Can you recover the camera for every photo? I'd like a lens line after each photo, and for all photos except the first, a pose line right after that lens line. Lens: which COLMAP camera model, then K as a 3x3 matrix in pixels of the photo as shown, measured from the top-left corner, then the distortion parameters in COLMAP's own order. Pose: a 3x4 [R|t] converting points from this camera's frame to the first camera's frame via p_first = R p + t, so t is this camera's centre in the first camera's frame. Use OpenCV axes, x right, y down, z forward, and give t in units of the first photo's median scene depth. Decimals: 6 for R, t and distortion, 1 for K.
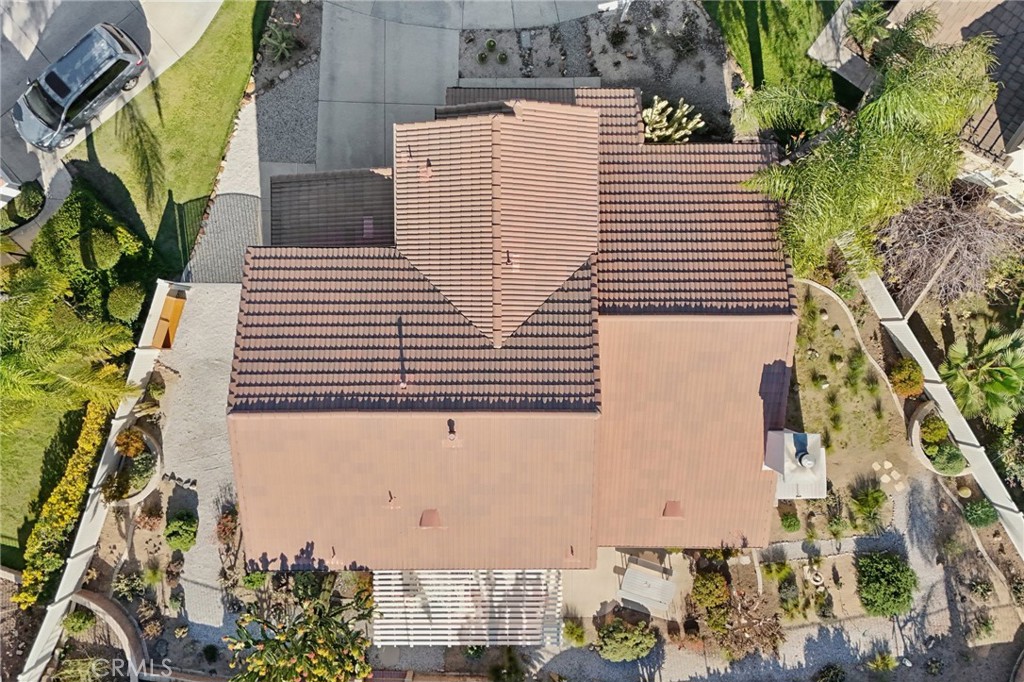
lens RADIAL K [[883.0, 0, 515.6], [0, 883.0, 340.8], [0, 0, 1]] dist [0.099548, -0.156031]
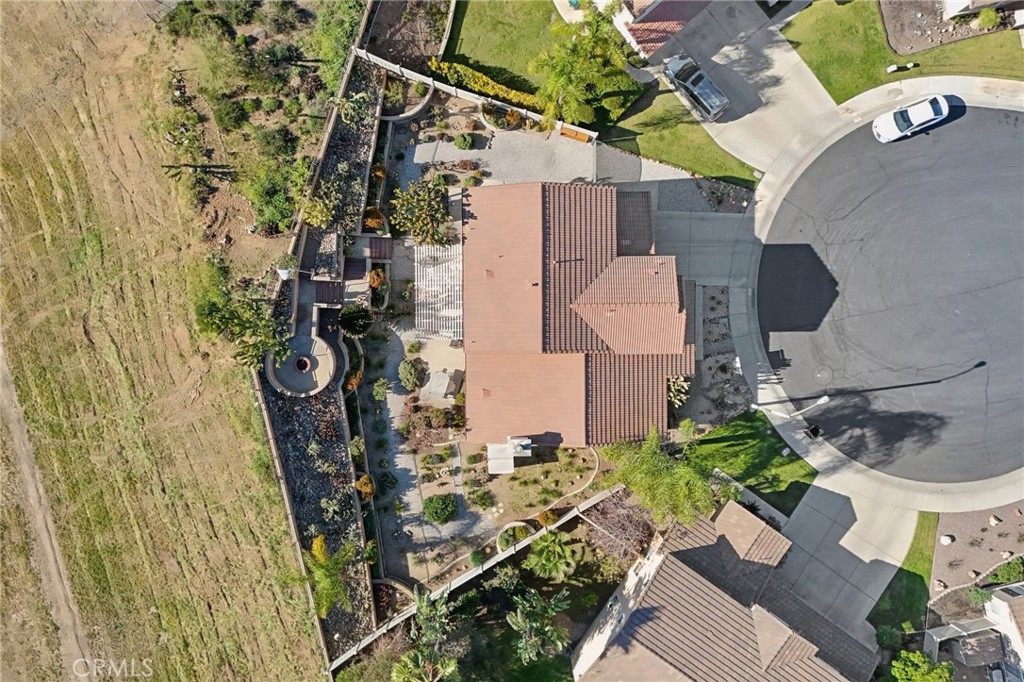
lens RADIAL K [[883.0, 0, 515.6], [0, 883.0, 340.8], [0, 0, 1]] dist [0.099548, -0.156031]
pose [[0.005586, 0.999929, 0.010501, 0.032367], [-0.999768, 0.005803, -0.020759, 0.146990], [-0.020818, -0.010382, 0.999729, -0.900286]]
